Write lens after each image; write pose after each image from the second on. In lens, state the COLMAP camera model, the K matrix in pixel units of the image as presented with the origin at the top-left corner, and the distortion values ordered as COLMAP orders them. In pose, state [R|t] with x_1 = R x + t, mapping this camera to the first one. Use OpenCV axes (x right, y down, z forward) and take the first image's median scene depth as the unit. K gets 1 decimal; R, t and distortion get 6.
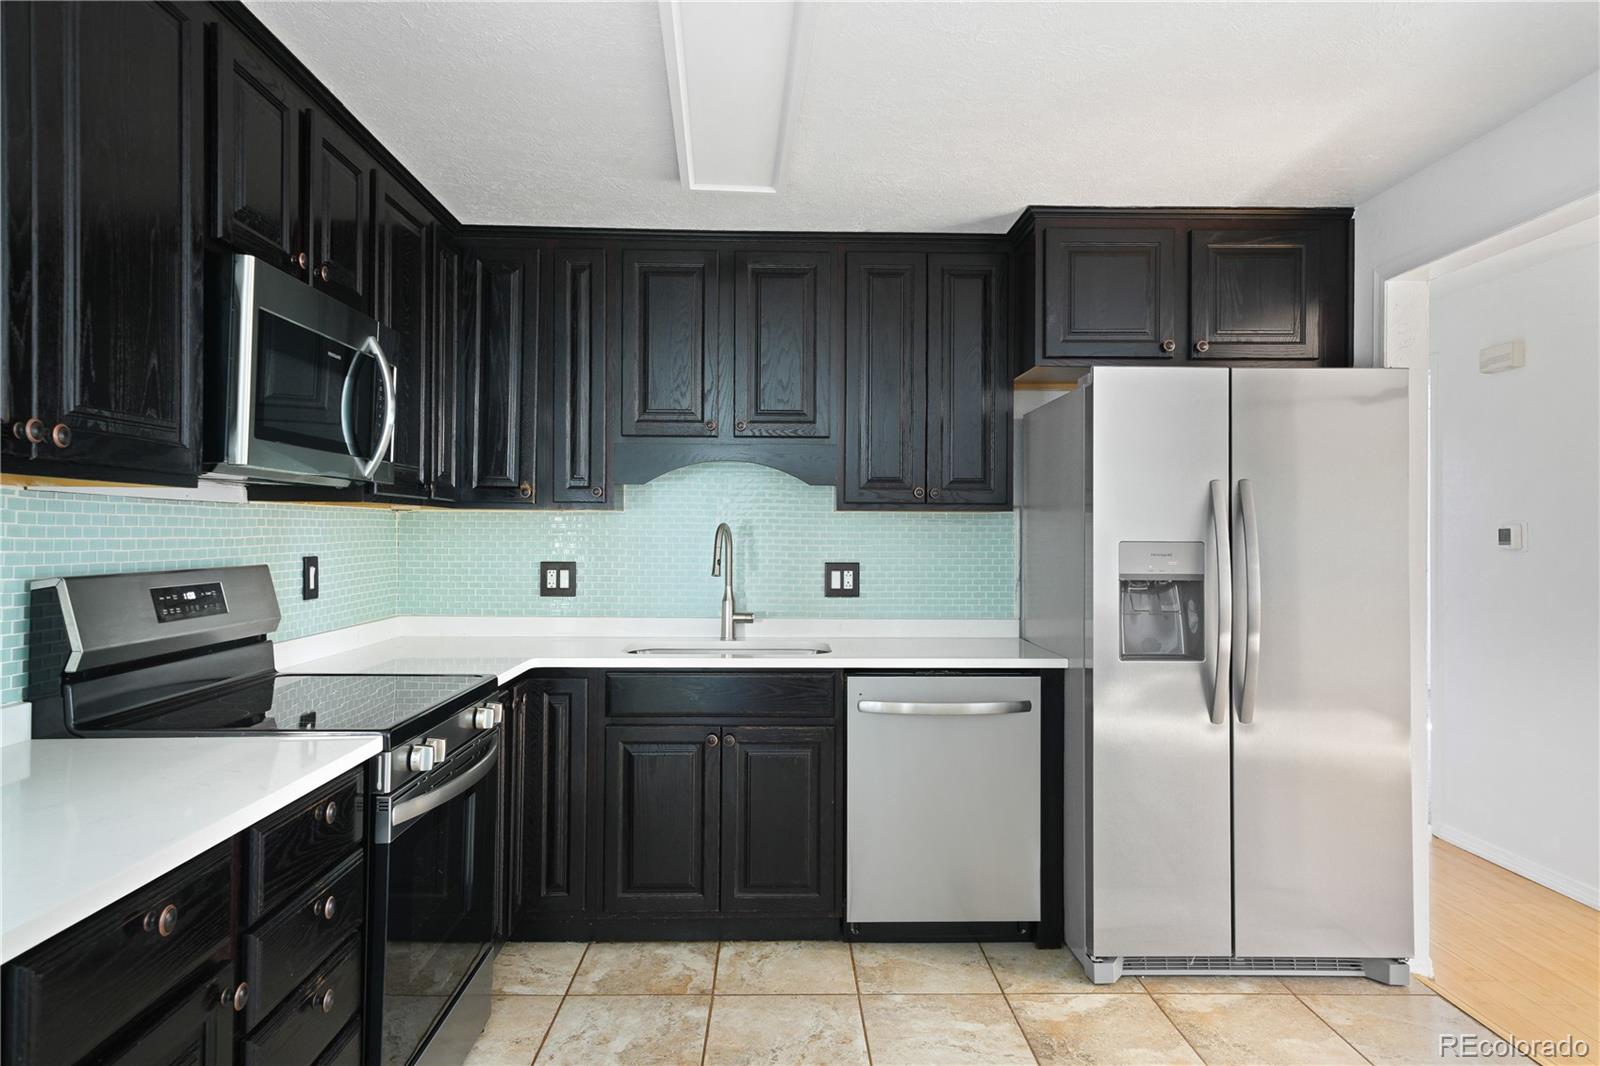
lens RADIAL K [[1005.0, 0, 800.0], [0, 1005.0, 533.0], [0, 0, 1]] dist [0.022540, -0.000030]
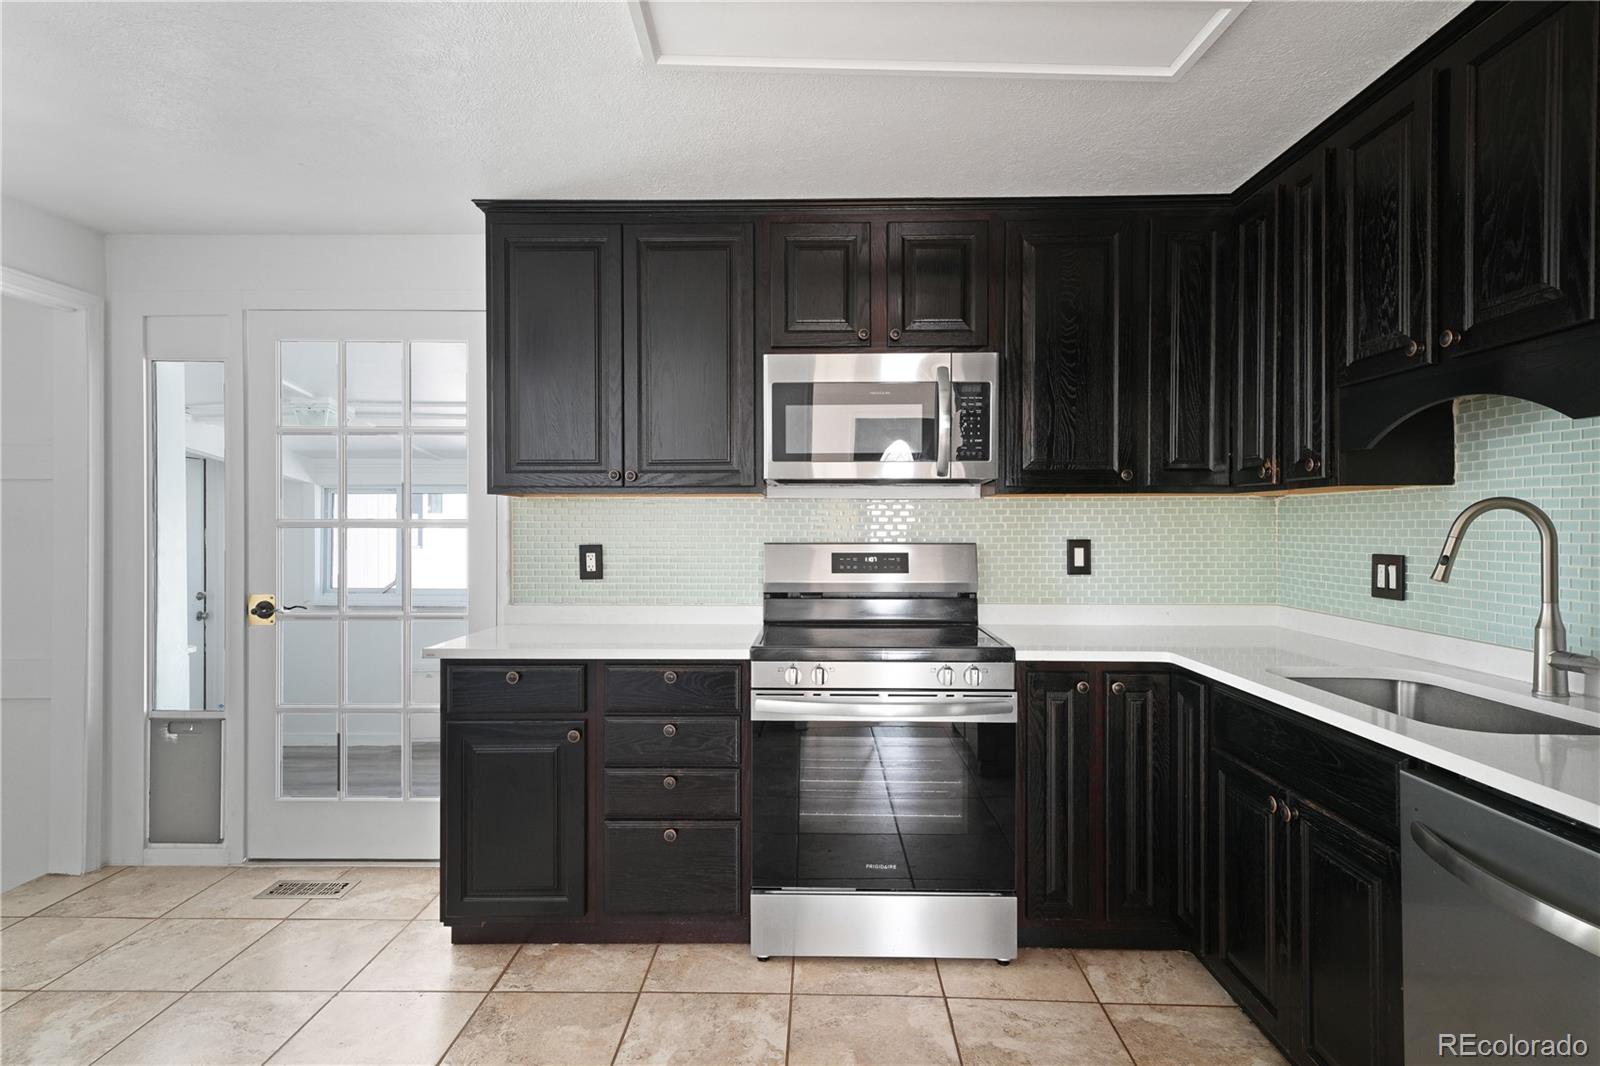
lens RADIAL K [[842.0, 0, 800.0], [0, 842.0, 533.0], [0, 0, 1]] dist [0.010545, 0.000662]
pose [[-0.049329, 0.004223, -0.998774, 0.548925], [0.000283, 0.999991, 0.004214, 0.011425], [0.998783, -0.000075, -0.049329, 0.723747]]
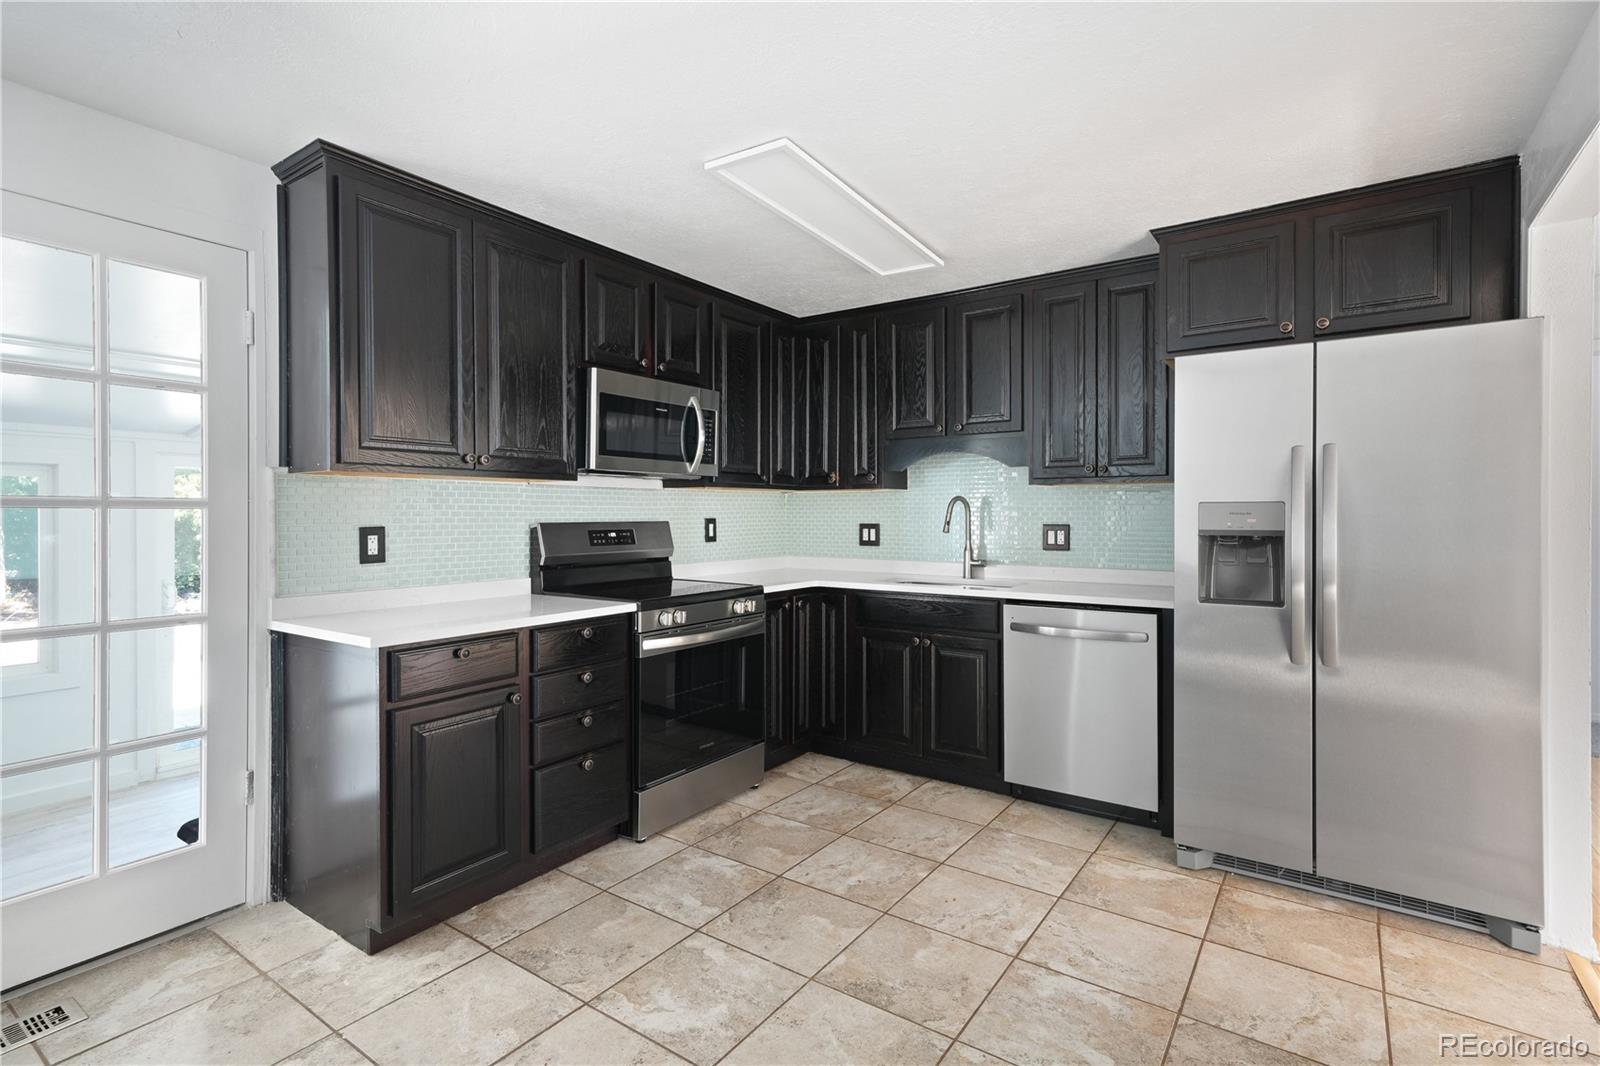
lens RADIAL K [[757.7, 0, 798.3], [0, 757.7, 528.7], [0, 0, 1]] dist [0.003782, 0.000751]
pose [[0.803155, 0.004149, -0.595756, 0.458723], [0.006860, 0.999845, 0.016211, 0.021191], [0.595731, -0.017107, 0.803002, 0.000217]]
